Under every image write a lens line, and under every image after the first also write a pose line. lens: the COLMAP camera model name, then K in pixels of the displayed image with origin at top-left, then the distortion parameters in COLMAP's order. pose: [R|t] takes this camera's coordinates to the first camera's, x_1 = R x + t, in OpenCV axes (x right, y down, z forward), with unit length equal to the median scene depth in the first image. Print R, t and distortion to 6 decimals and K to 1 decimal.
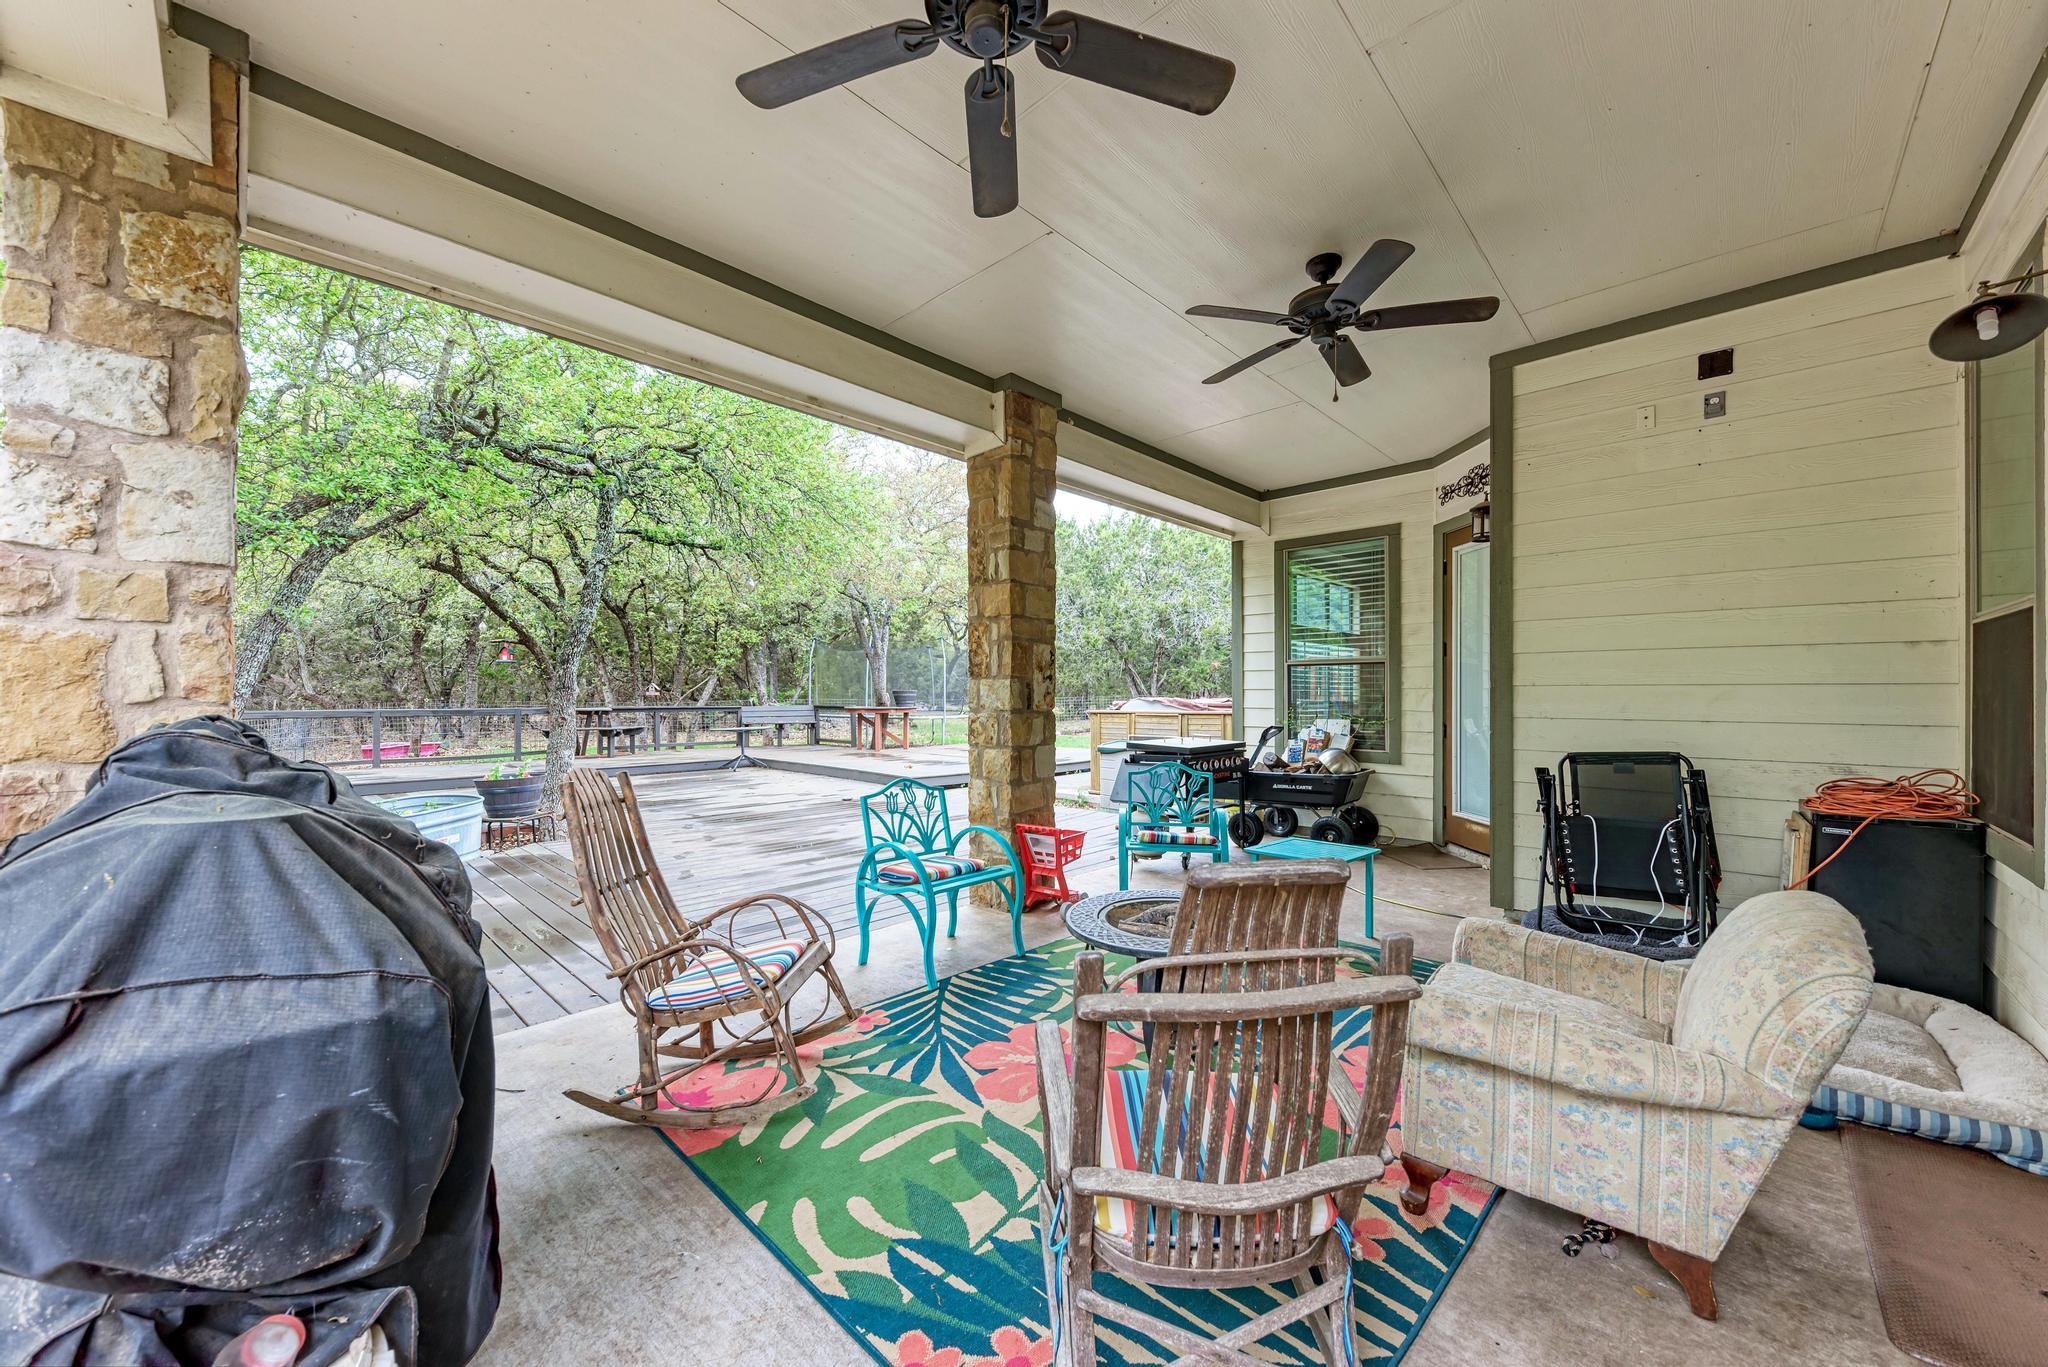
lens RADIAL K [[743.1, 0, 1026.3], [0, 743.1, 691.1], [0, 0, 1]] dist [0.002397, -0.000668]
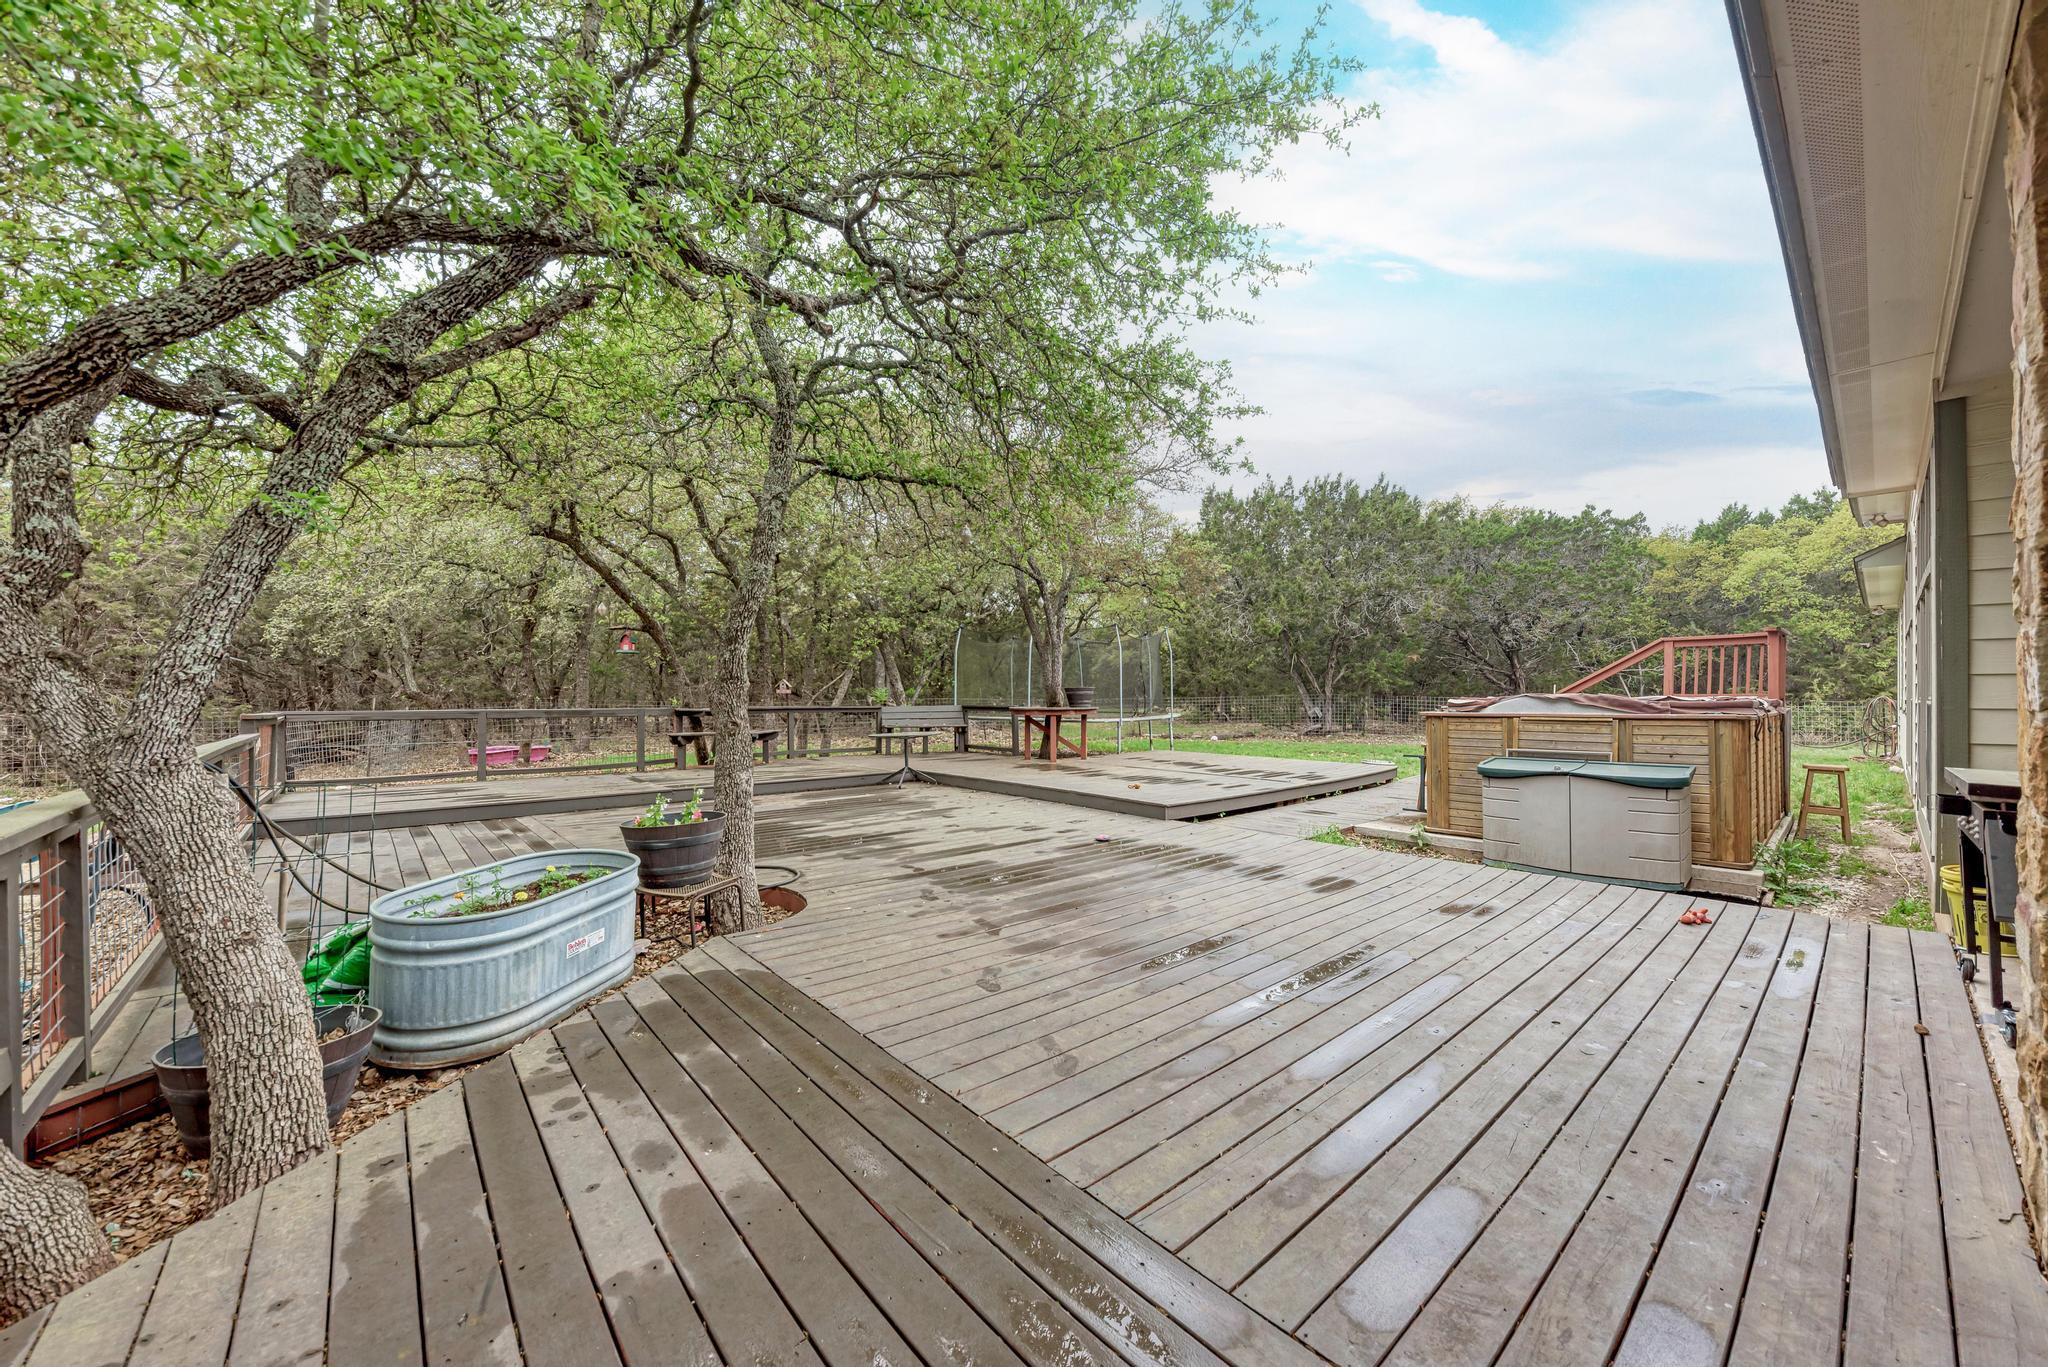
lens RADIAL K [[743.1, 0, 1021.2], [0, 743.1, 688.1], [0, 0, 1]] dist [0.002397, -0.000668]
pose [[0.995318, -0.001386, -0.096646, -0.152069], [0.000879, 0.999986, -0.005292, 0.004315], [0.096652, 0.005182, 0.995305, 0.181357]]
